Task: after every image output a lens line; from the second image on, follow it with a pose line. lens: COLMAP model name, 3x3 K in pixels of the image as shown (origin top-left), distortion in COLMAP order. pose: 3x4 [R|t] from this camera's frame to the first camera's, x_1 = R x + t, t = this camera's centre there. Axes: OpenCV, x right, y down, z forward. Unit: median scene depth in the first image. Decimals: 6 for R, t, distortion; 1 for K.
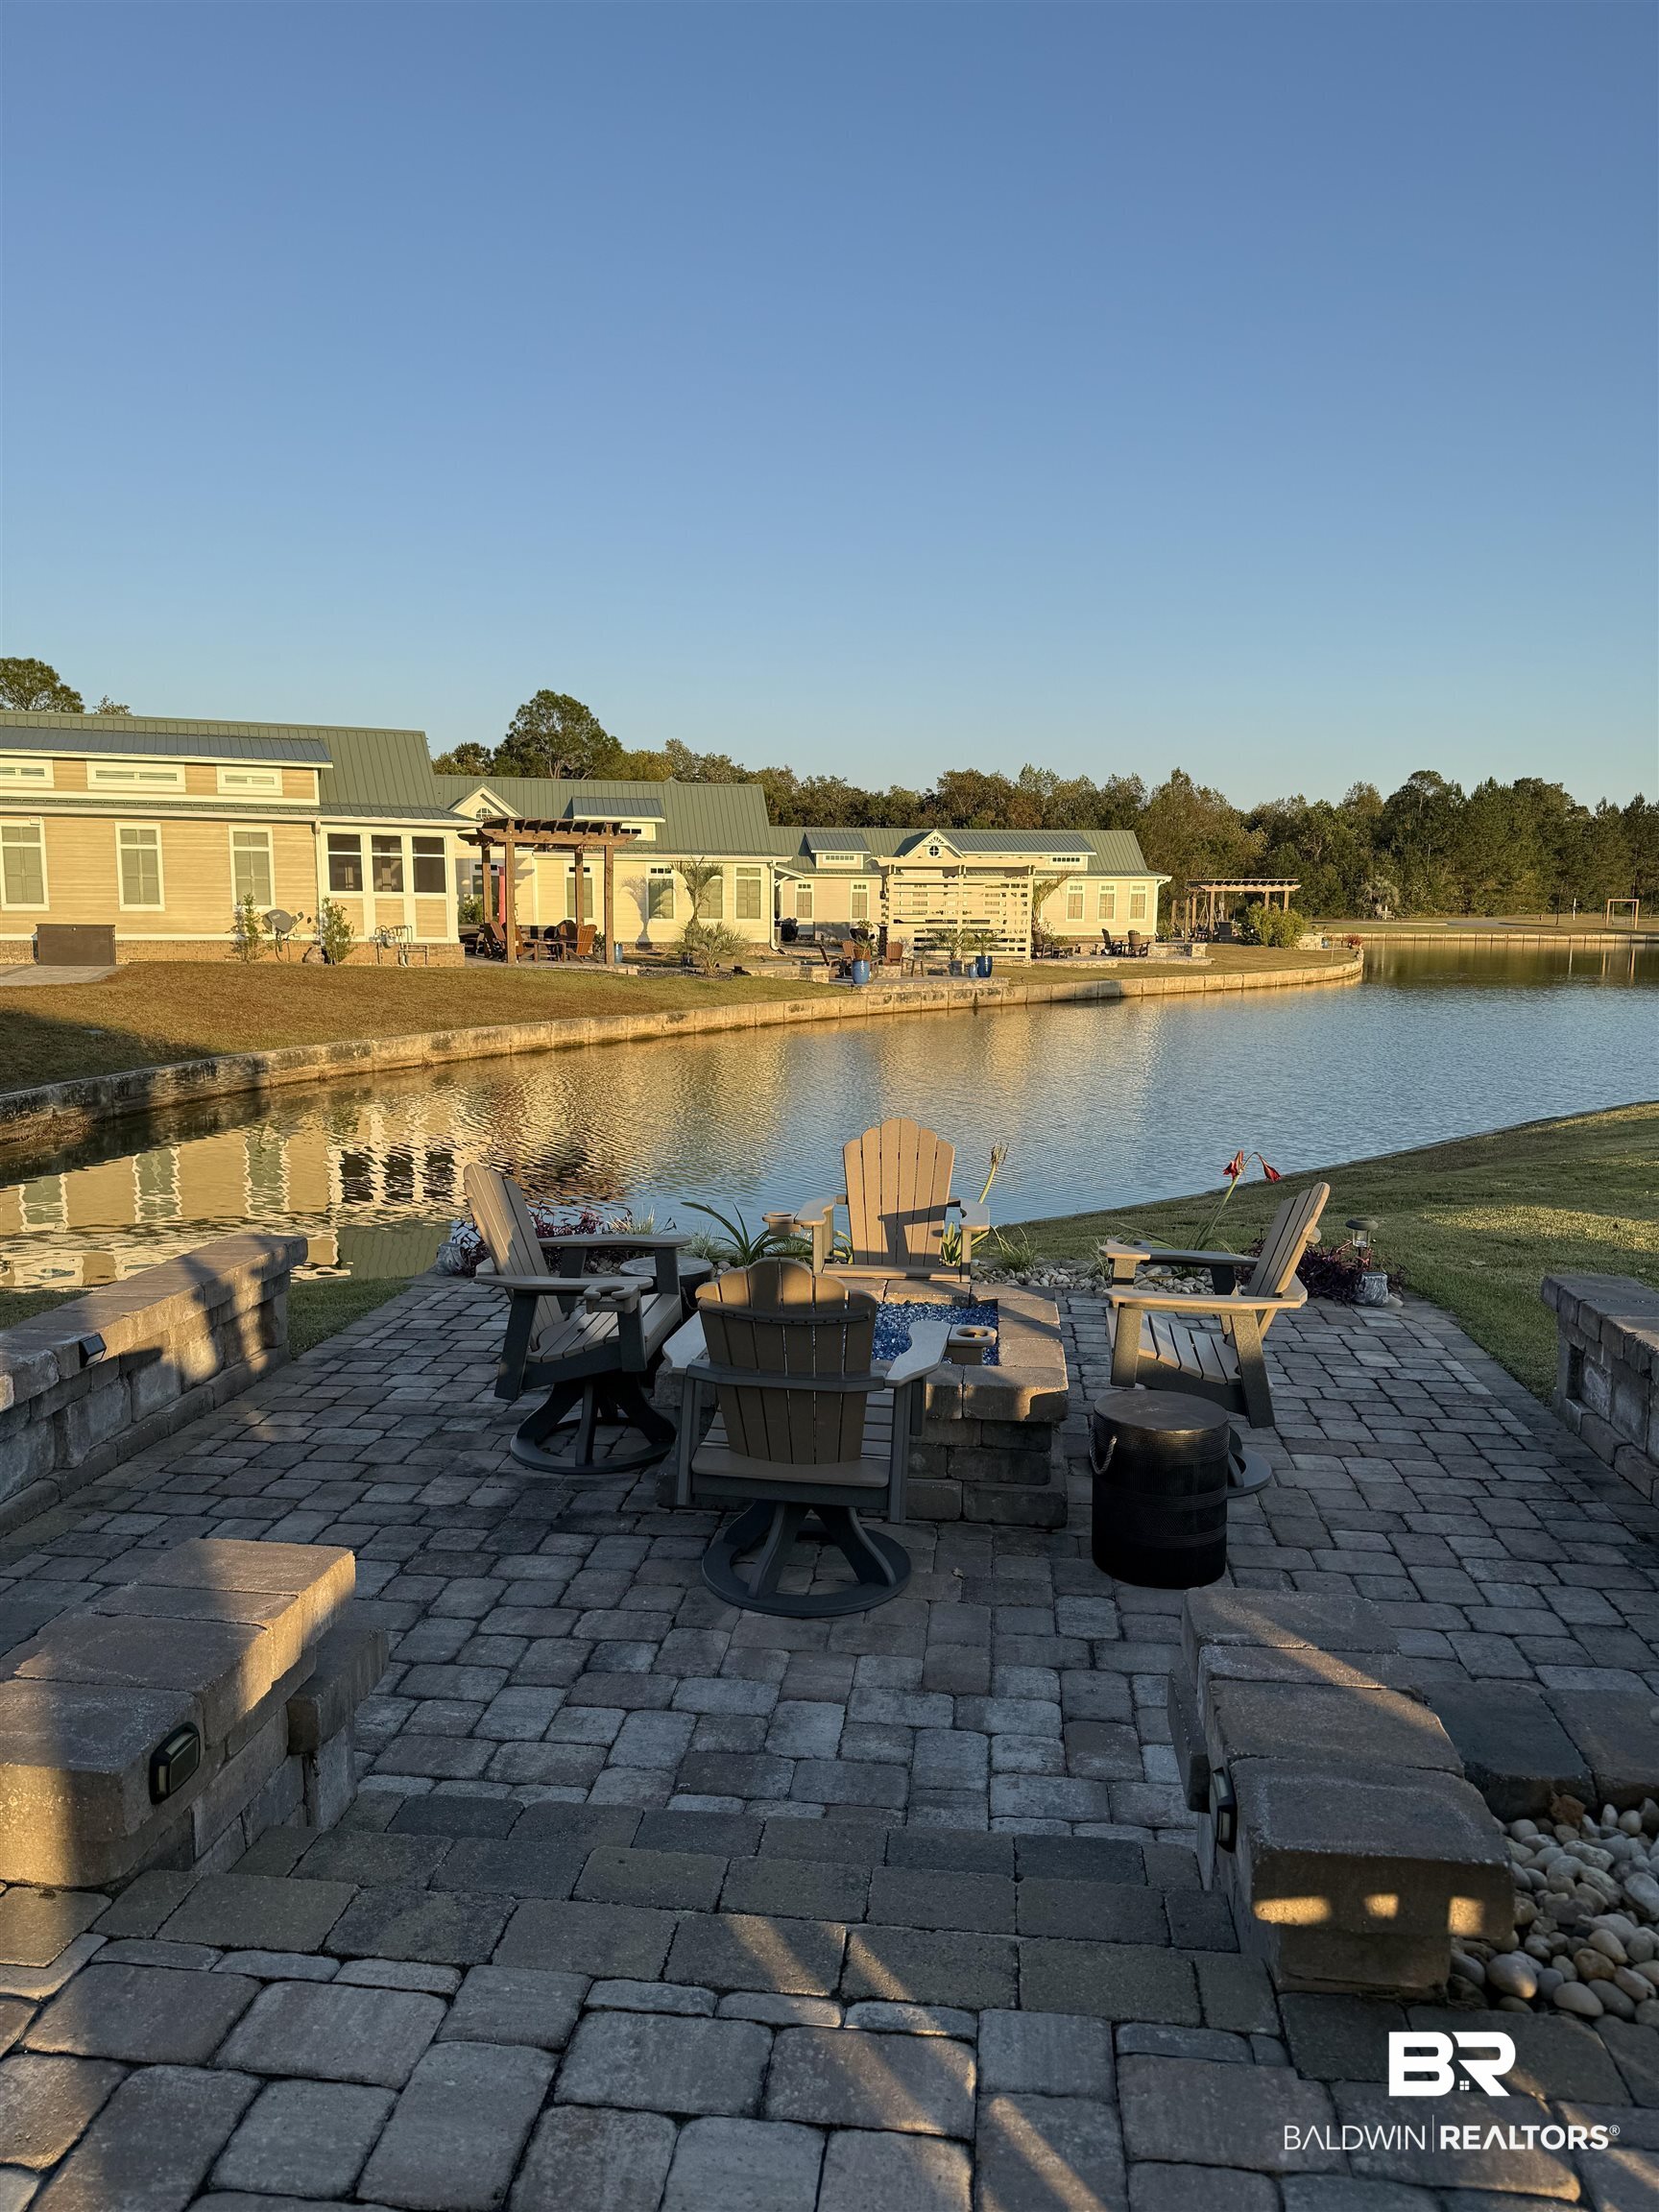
lens RADIAL K [[1540.6, 0, 832.8], [0, 1540.6, 1116.6], [0, 0, 1]] dist [0.181536, -0.363481]
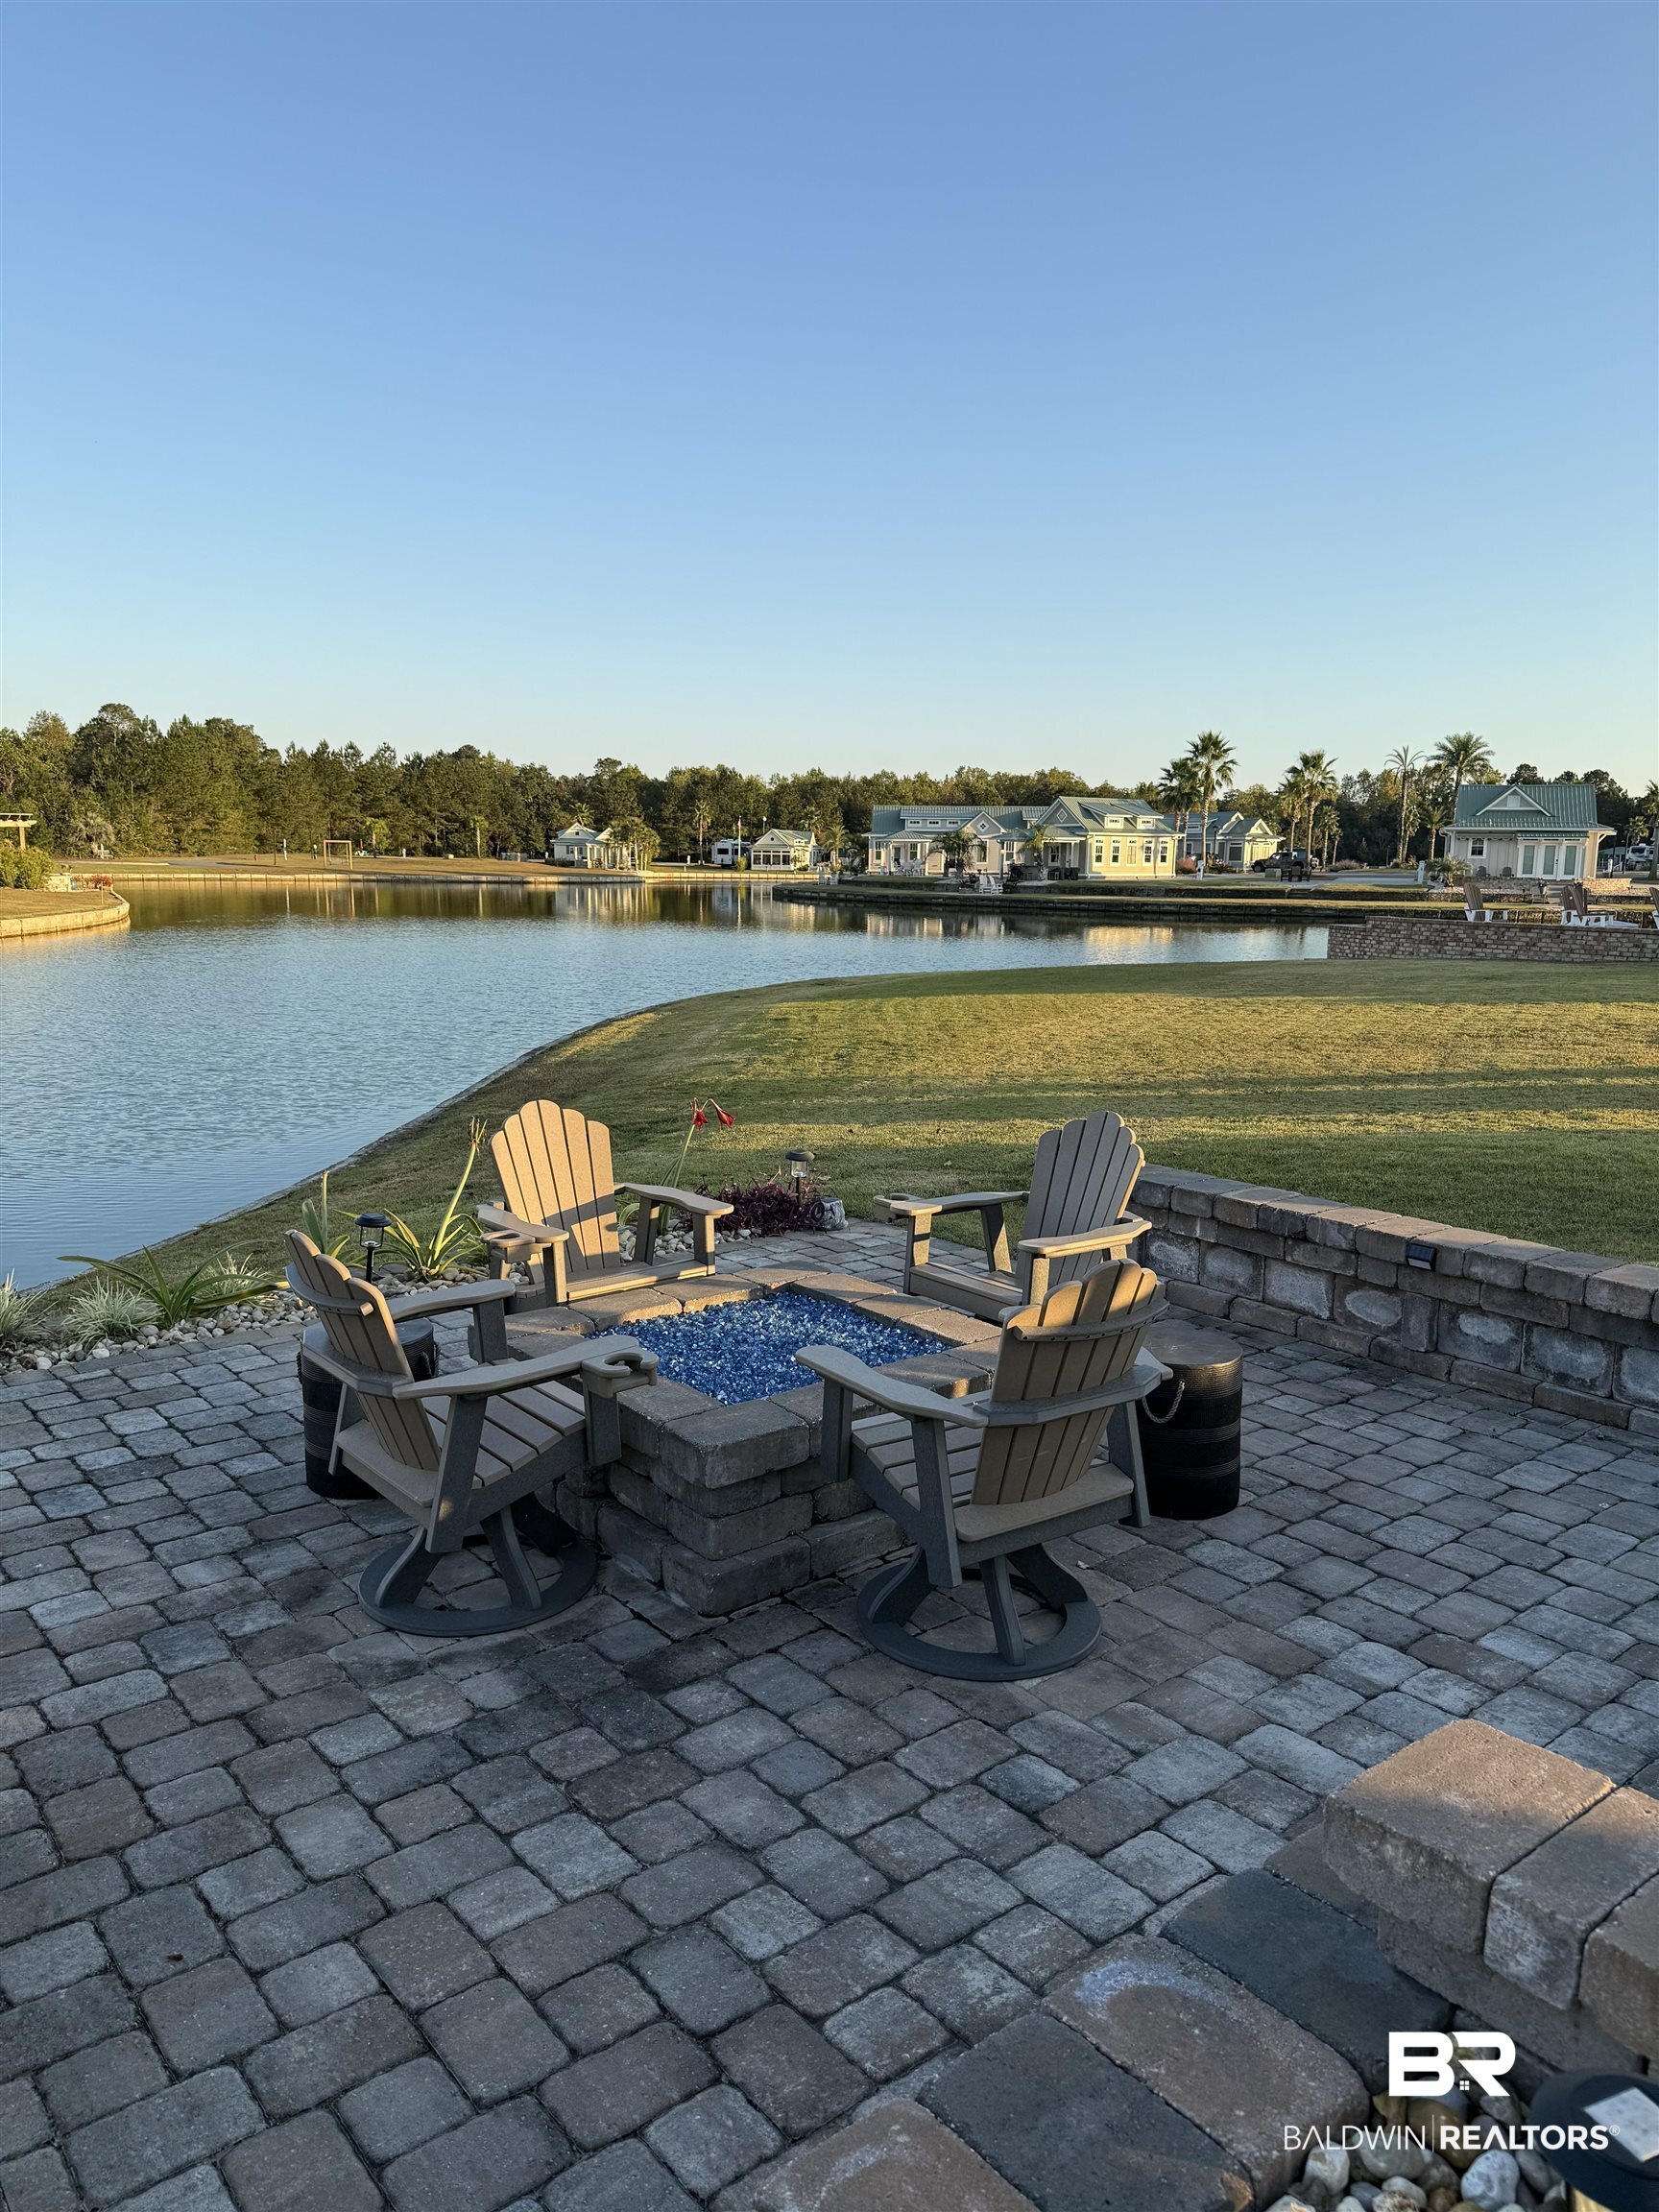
lens RADIAL K [[1540.6, 0, 832.8], [0, 1540.6, 1116.6], [0, 0, 1]] dist [0.181536, -0.363481]
pose [[0.707181, -0.117816, 0.697147, -0.049174], [0.091565, 0.992976, 0.074928, -0.004431], [-0.701079, 0.010846, 0.713002, 0.033023]]
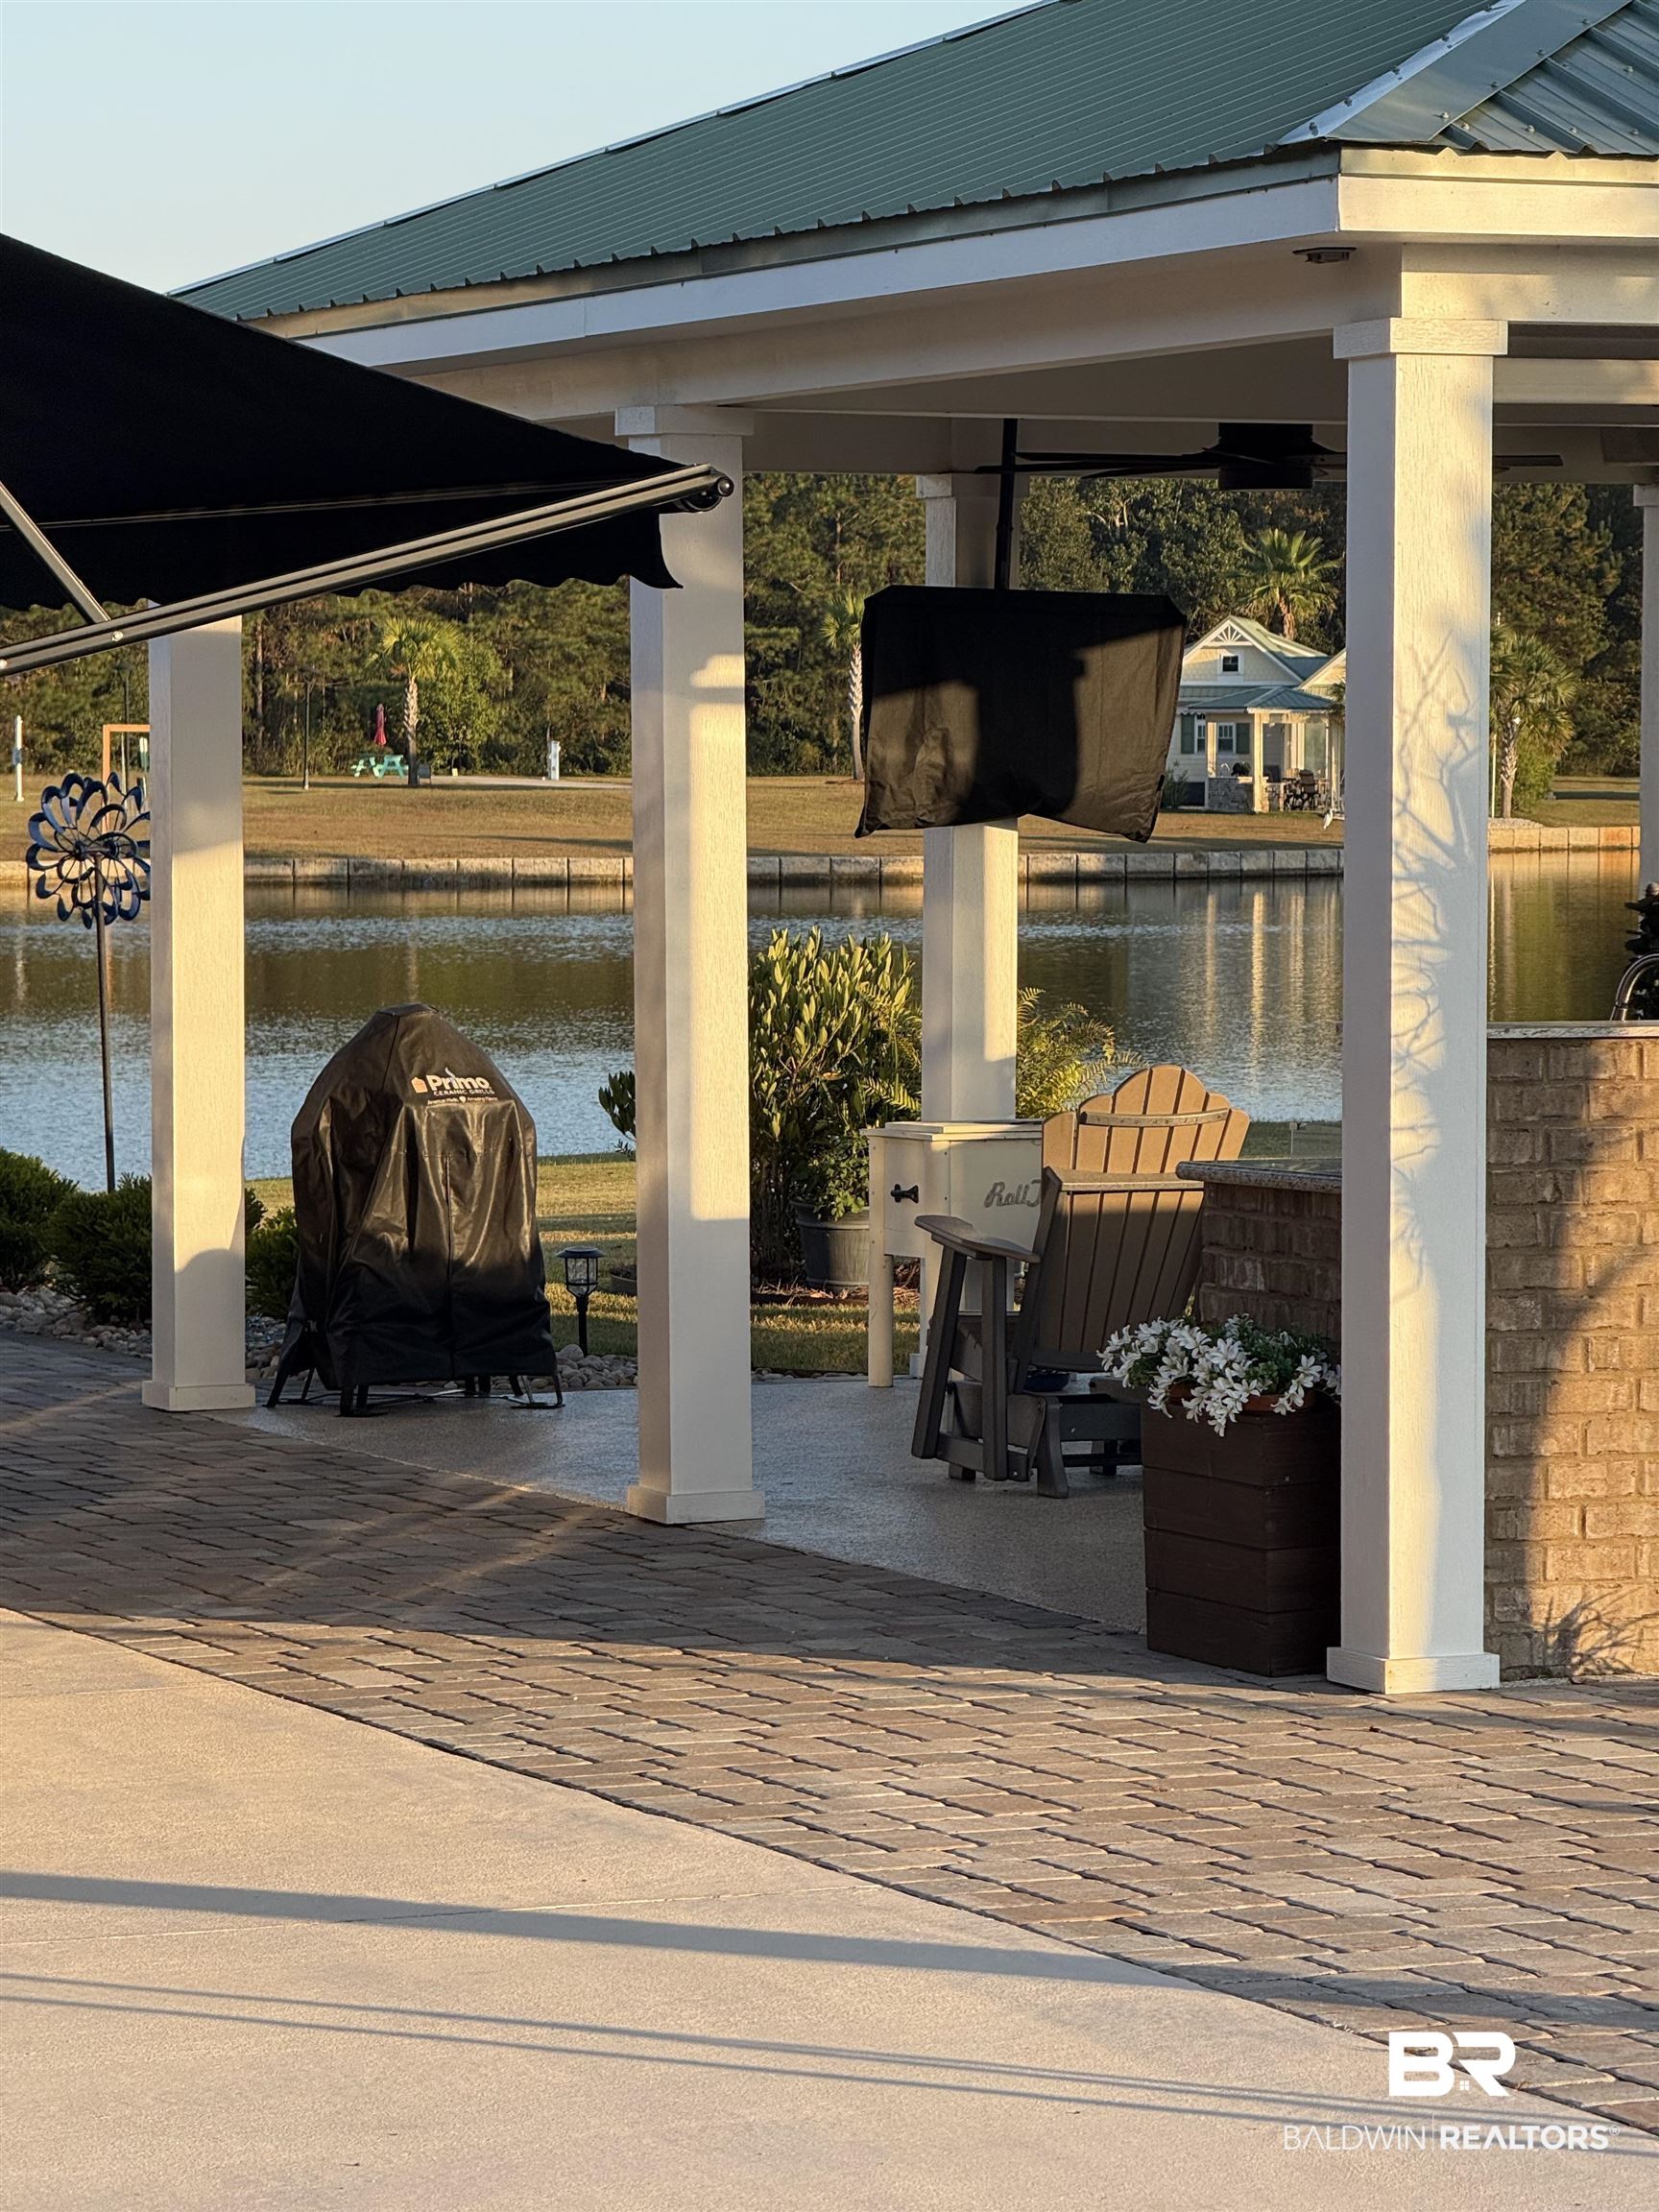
lens RADIAL K [[7721.9, 0, 829.5], [0, 7721.9, 1106.0], [0, 0, 1]] dist [0.210555, -1.824615]
pose [[0.866071, -0.032630, 0.498854, -0.109985], [0.075237, 0.995010, -0.065536, 0.043287], [-0.494226, 0.094291, 0.864205, -0.388185]]
